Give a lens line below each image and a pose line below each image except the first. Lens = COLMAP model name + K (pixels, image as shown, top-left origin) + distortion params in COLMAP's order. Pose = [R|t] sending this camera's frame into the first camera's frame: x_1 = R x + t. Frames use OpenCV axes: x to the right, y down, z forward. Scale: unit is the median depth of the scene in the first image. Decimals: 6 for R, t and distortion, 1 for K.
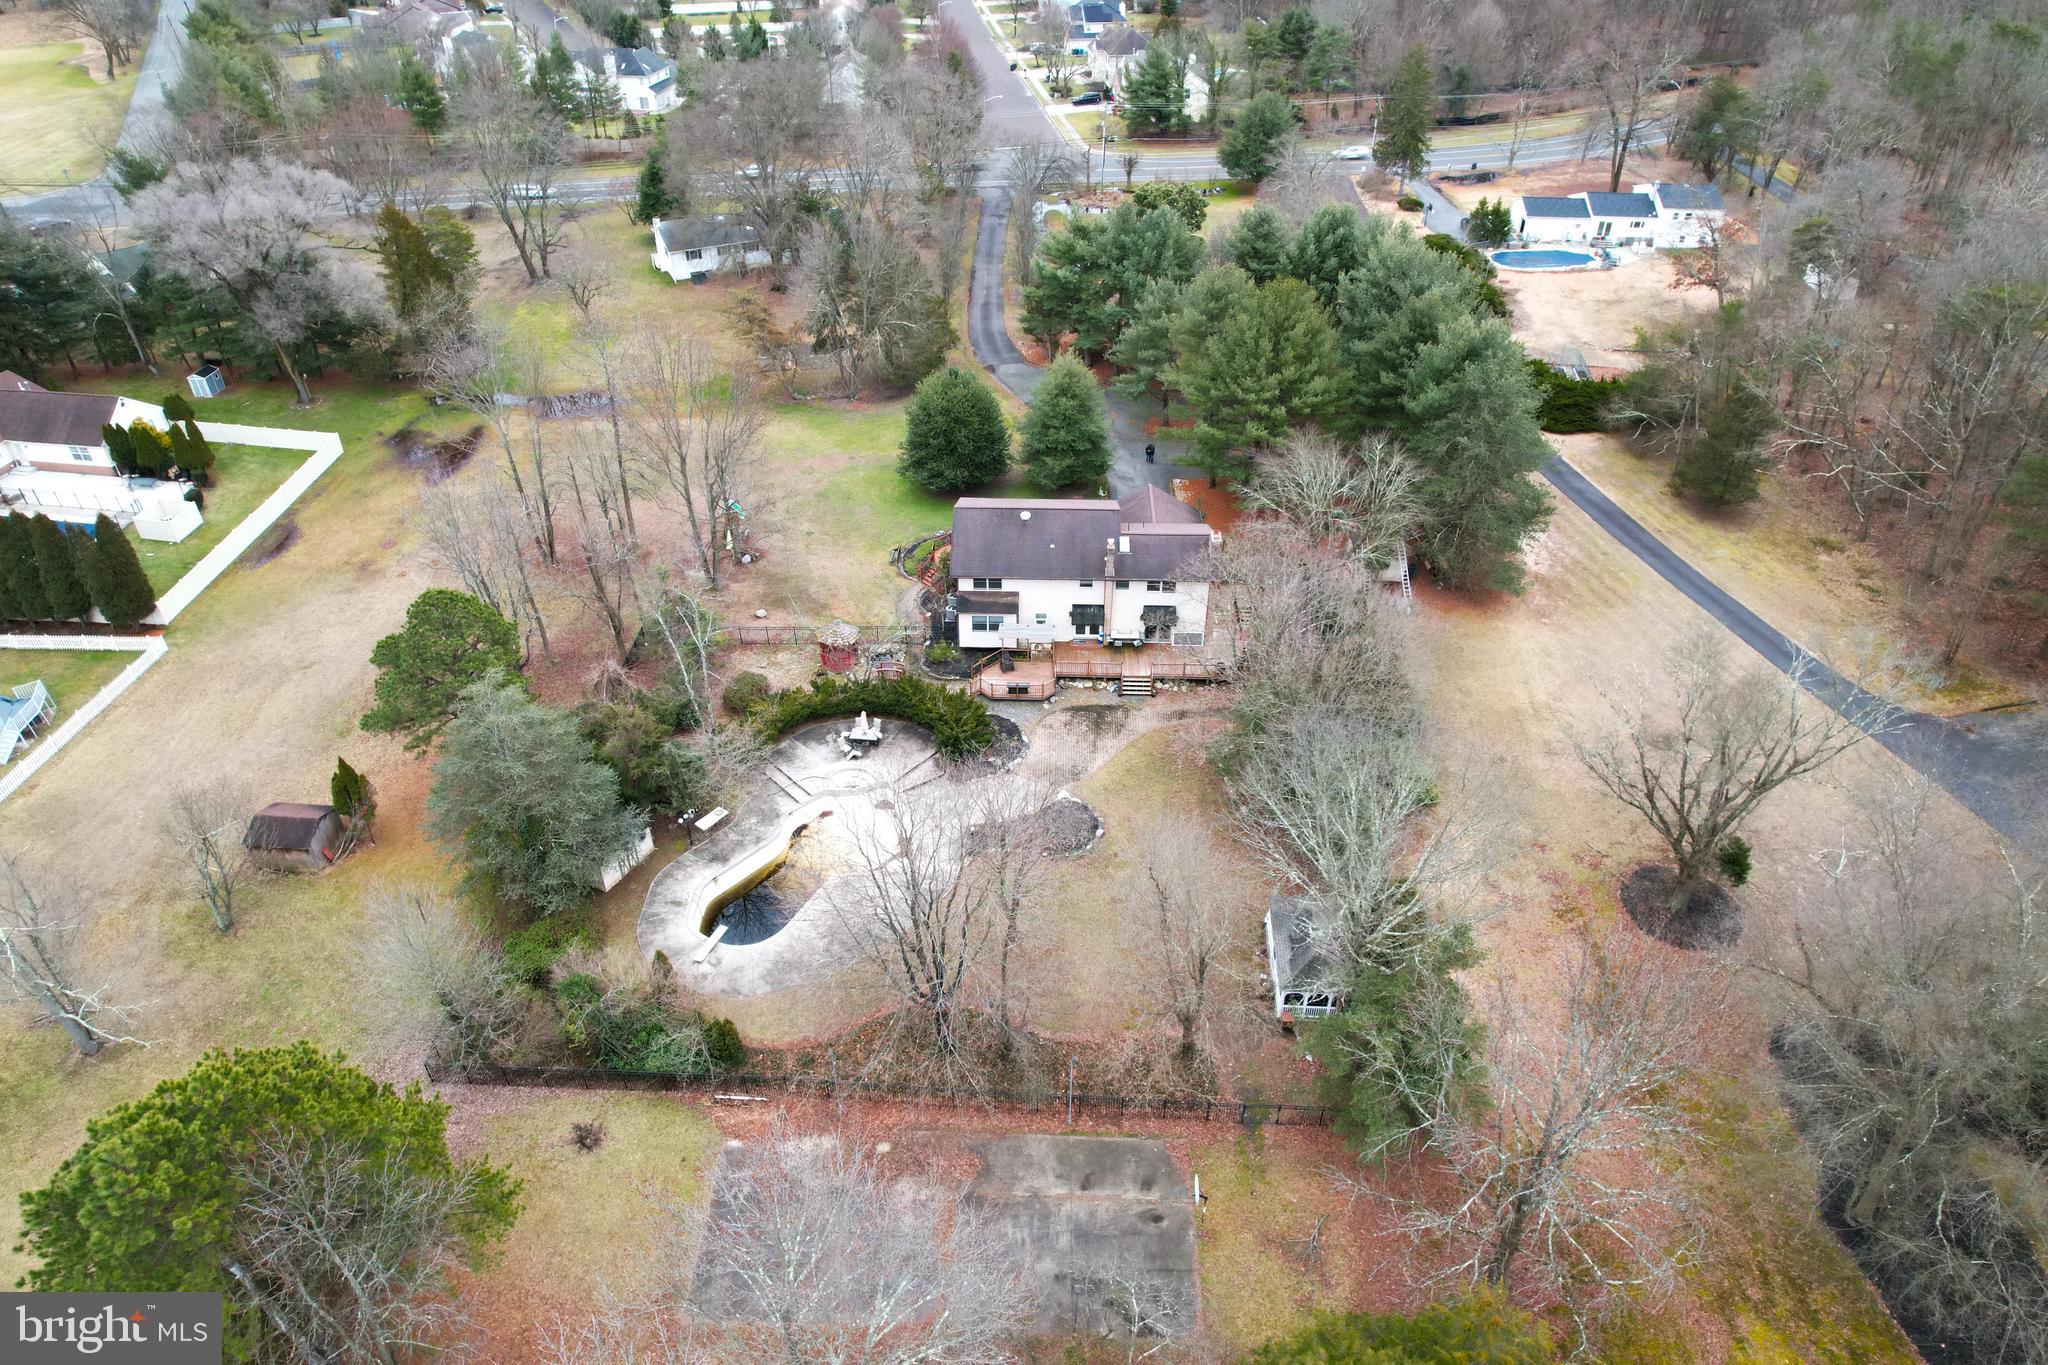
lens RADIAL K [[1282.1, 0, 1014.7], [0, 1282.1, 713.9], [0, 0, 1]] dist [-0.047098, 0.004658]
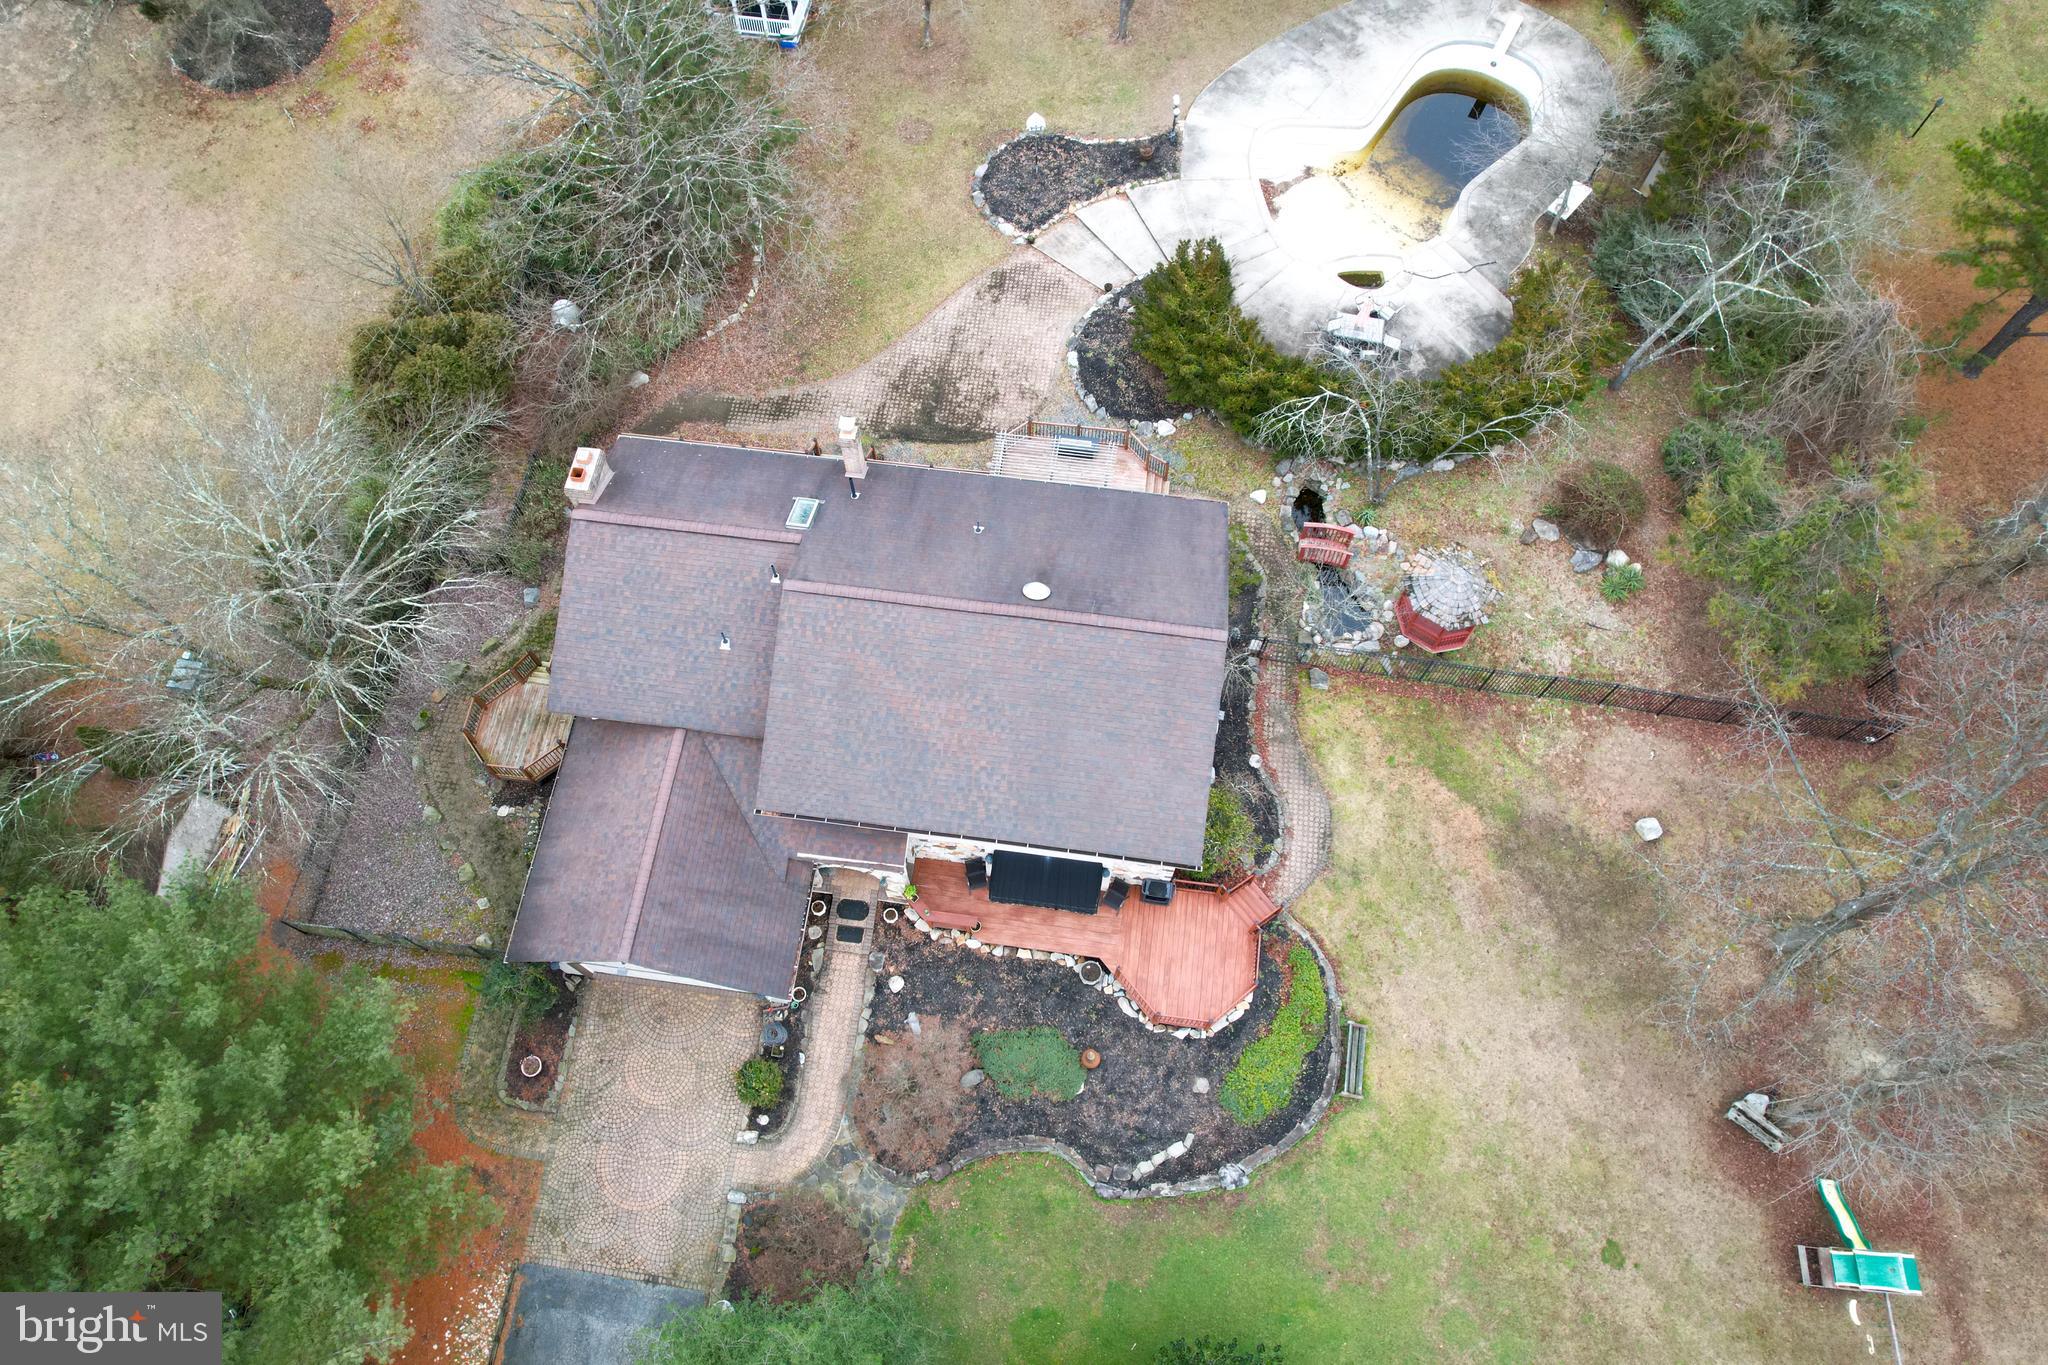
lens RADIAL K [[1306.2, 0, 1012.8], [0, 1306.2, 690.5], [0, 0, 1]] dist [-0.077412, 0.068036]
pose [[-0.995061, -0.085803, 0.049905, -0.006481], [0.068453, -0.229100, 0.970993, -0.549807], [-0.071881, 0.969614, 0.233842, 0.965523]]
